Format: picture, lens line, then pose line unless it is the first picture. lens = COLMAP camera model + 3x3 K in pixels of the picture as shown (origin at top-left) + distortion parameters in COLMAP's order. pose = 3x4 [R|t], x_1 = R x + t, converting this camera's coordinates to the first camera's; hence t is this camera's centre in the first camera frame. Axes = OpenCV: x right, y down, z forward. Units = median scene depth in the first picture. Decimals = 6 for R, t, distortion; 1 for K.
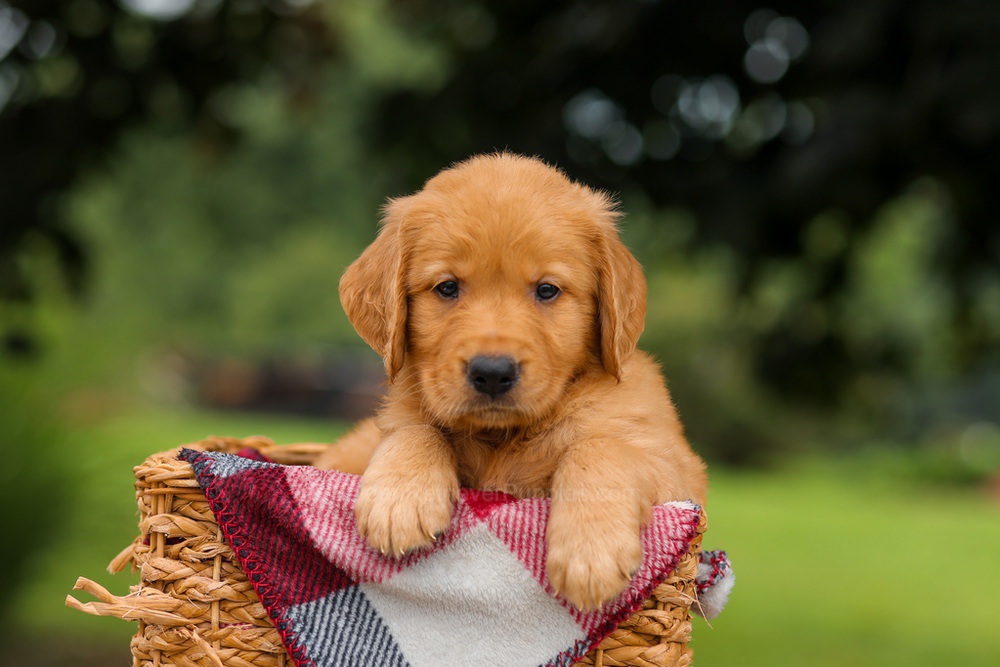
lens RADIAL K [[3091.3, 0, 546.1], [0, 3091.3, 309.3], [0, 0, 1]] dist [0.305822, 0.000000]
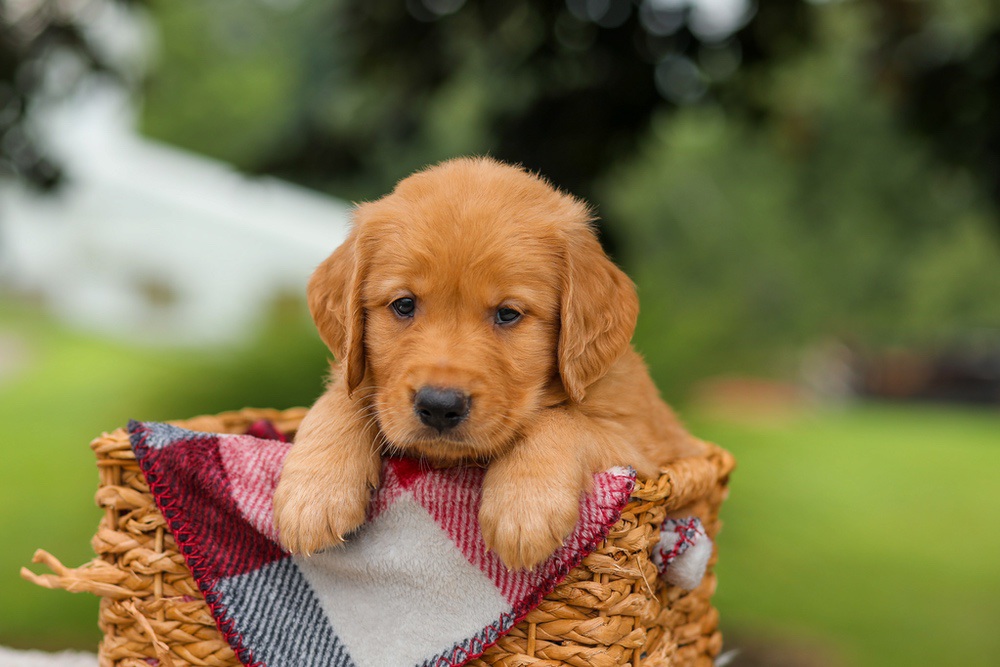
lens RADIAL K [[3091.3, 0, 509.8], [0, 3091.3, 337.7], [0, 0, 1]] dist [0.305822, 0.000000]
pose [[0.966929, -0.021744, -0.254118, 0.255380], [0.024597, 0.999665, 0.008055, 0.013851], [0.253857, -0.014040, 0.967140, 0.075640]]
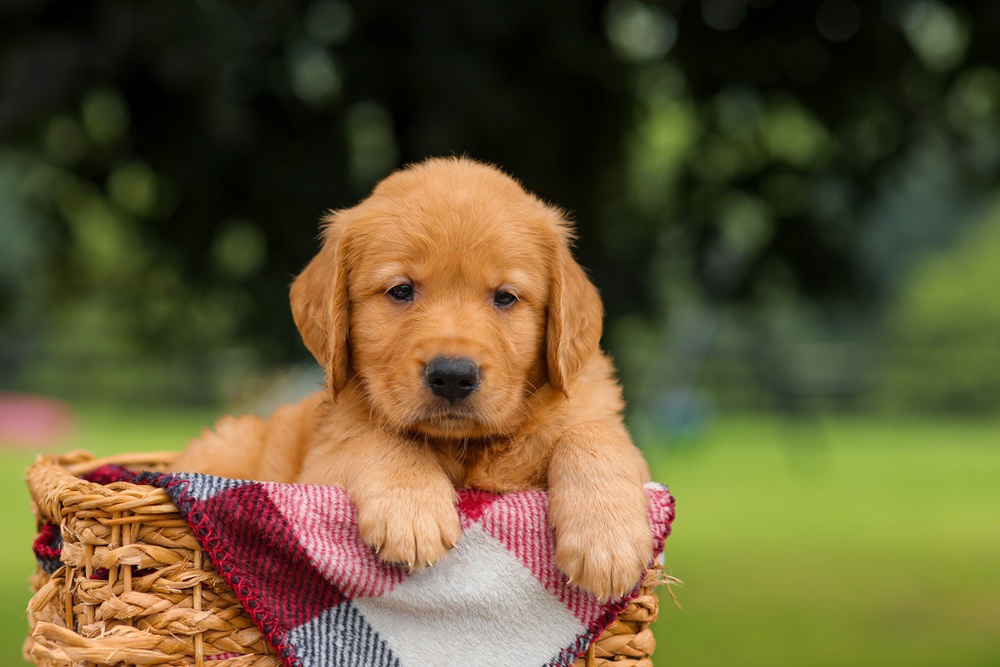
lens RADIAL K [[3091.3, 0, 506.4], [0, 3091.3, 338.7], [0, 0, 1]] dist [0.305822, 0.000000]
pose [[0.934593, -0.070442, 0.348674, -0.339086], [0.055937, 0.997105, 0.051508, -0.036279], [-0.351293, -0.028635, 0.935828, 0.104658]]
